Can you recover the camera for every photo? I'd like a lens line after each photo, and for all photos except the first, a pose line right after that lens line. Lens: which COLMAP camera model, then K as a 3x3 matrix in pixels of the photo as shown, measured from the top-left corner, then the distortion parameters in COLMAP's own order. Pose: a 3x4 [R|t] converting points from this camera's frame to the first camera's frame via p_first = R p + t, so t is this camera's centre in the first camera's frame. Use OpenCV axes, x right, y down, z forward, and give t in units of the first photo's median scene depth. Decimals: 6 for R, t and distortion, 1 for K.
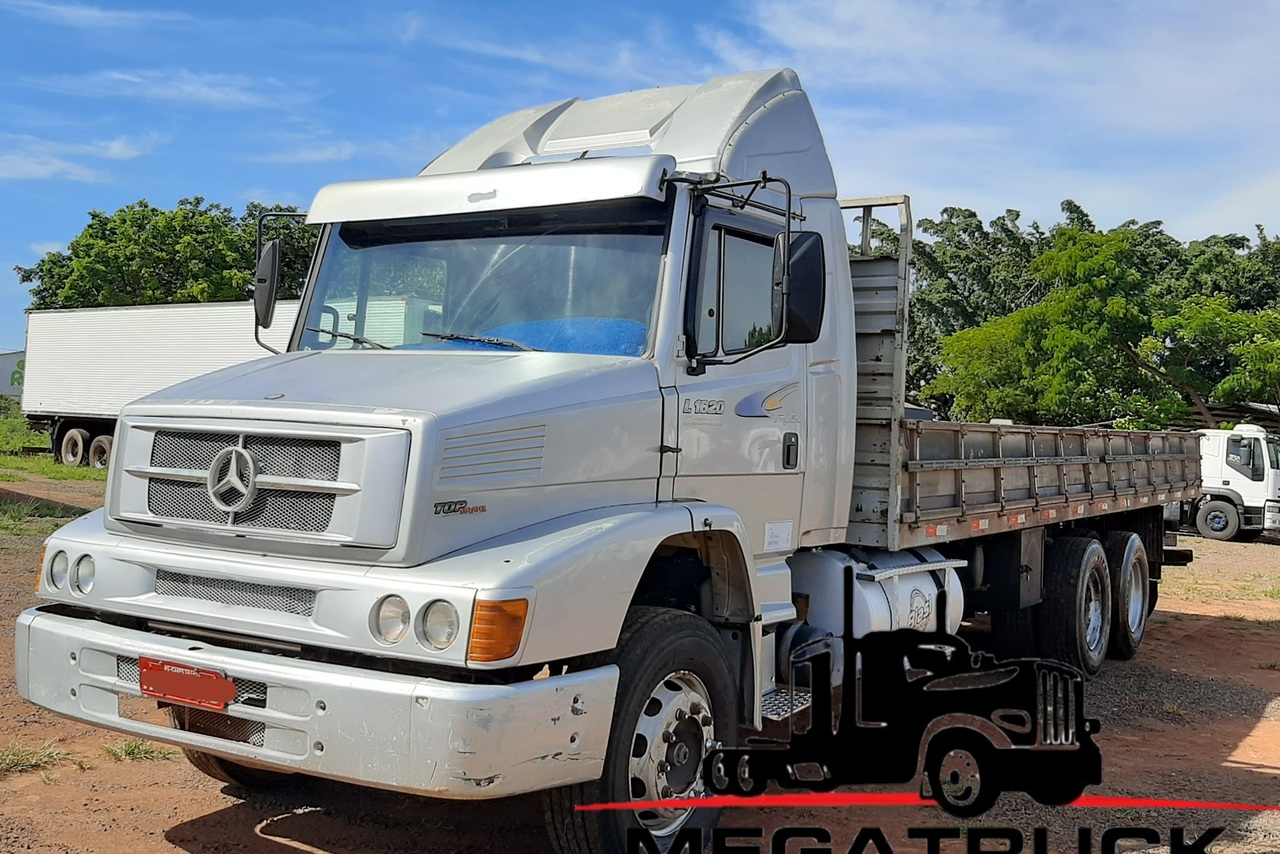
lens RADIAL K [[1363.0, 0, 637.5], [0, 1363.0, 423.5], [0, 0, 1]] dist [0.119647, -0.302829]
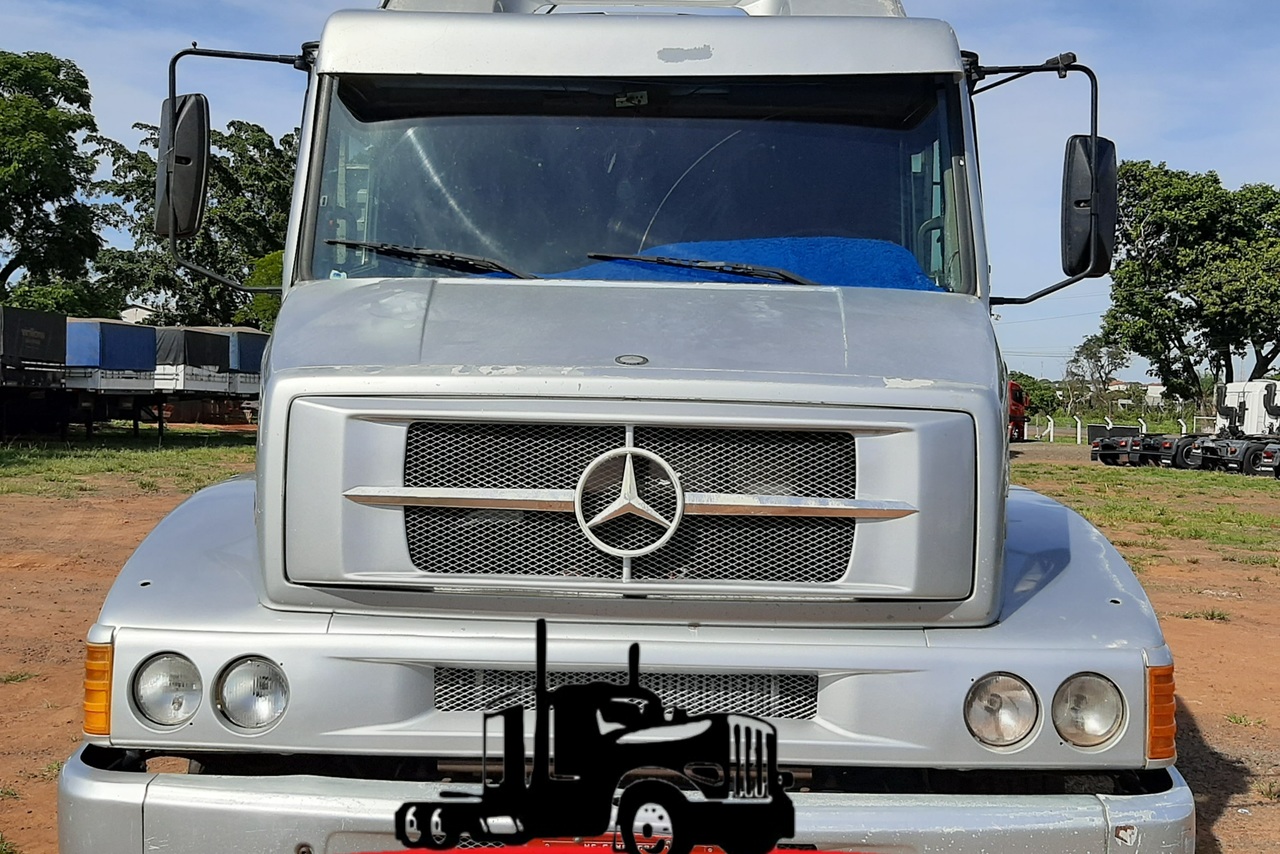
lens RADIAL K [[1363.0, 0, 637.5], [0, 1363.0, 423.5], [0, 0, 1]] dist [0.119647, -0.302829]
pose [[0.847594, -0.043450, 0.528864, -0.593638], [0.013726, 0.998104, 0.060002, -0.027958], [-0.530468, -0.043598, 0.846583, 0.501866]]
